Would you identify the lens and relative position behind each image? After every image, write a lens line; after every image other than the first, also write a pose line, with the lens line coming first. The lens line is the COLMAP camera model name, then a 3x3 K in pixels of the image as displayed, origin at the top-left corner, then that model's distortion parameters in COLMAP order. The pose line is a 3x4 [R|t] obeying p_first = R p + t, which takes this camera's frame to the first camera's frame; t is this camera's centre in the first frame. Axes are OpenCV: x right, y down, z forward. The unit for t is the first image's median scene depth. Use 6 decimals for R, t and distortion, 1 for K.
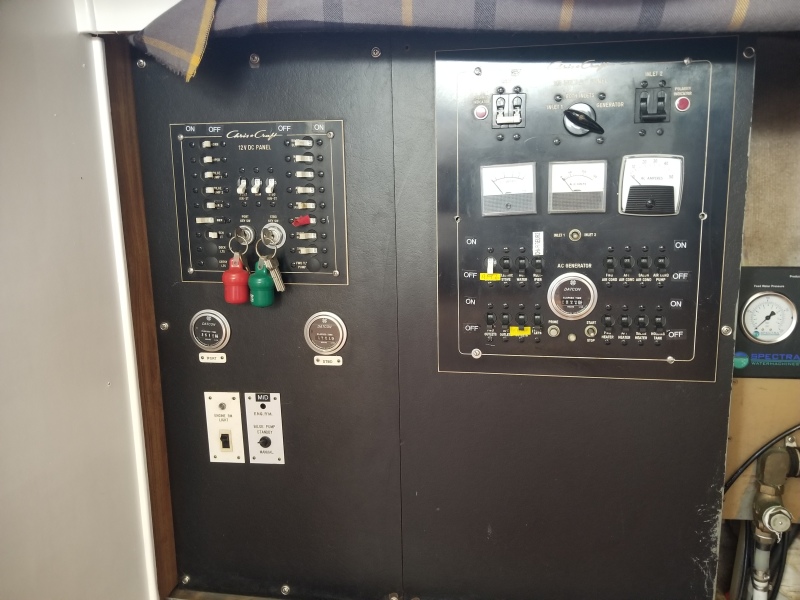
lens RADIAL K [[624.8, 0, 421.3], [0, 624.8, 300.0], [0, 0, 1]] dist [0.108949, -0.191685]
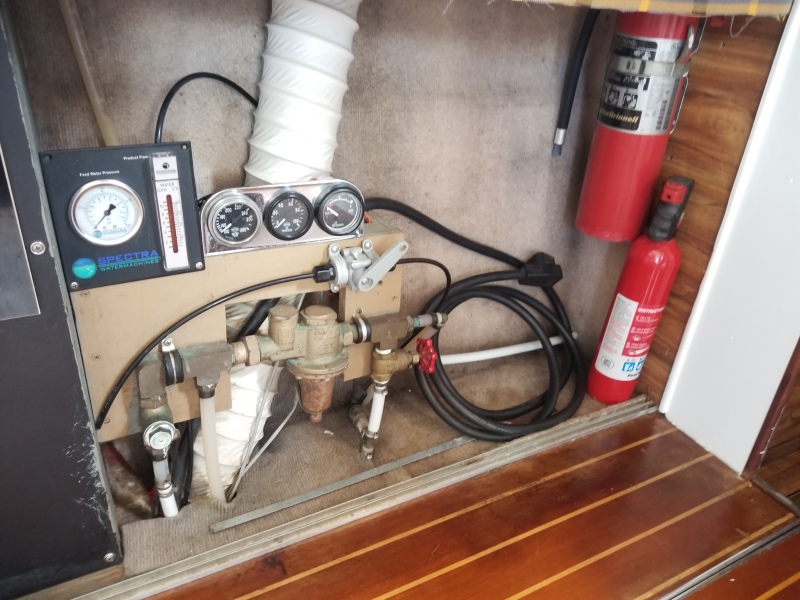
lens RADIAL K [[622.8, 0, 401.3], [0, 622.8, 294.5], [0, 0, 1]] dist [0.066156, -0.122190]
pose [[0.788006, -0.232923, 0.569906, 0.358809], [0.035774, 0.941431, 0.335302, -0.121575], [-0.614627, -0.243832, 0.750187, 0.165967]]
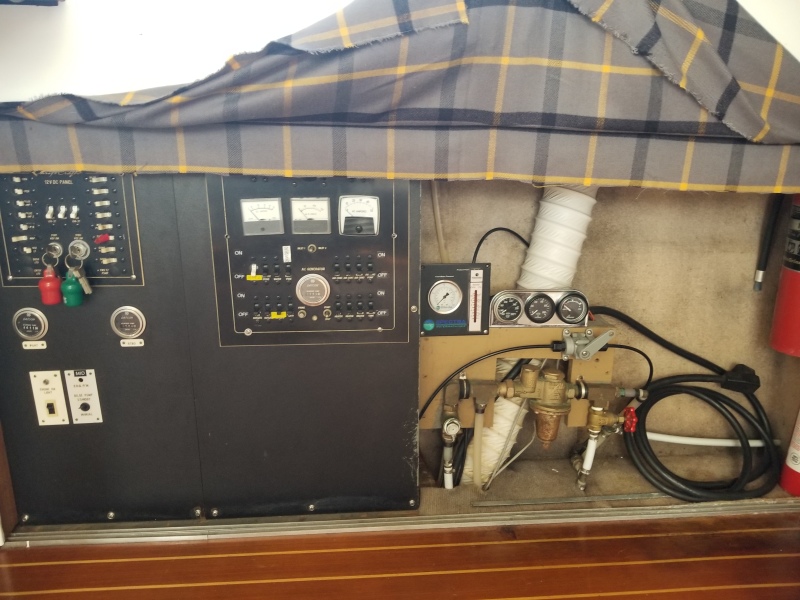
lens RADIAL K [[622.8, 0, 401.3], [0, 622.8, 294.5], [0, 0, 1]] dist [0.066156, -0.122190]
pose [[0.971177, -0.047127, 0.233656, 0.097638], [0.022828, 0.994143, 0.105630, -0.133697], [-0.237265, -0.097252, 0.966565, -0.398637]]
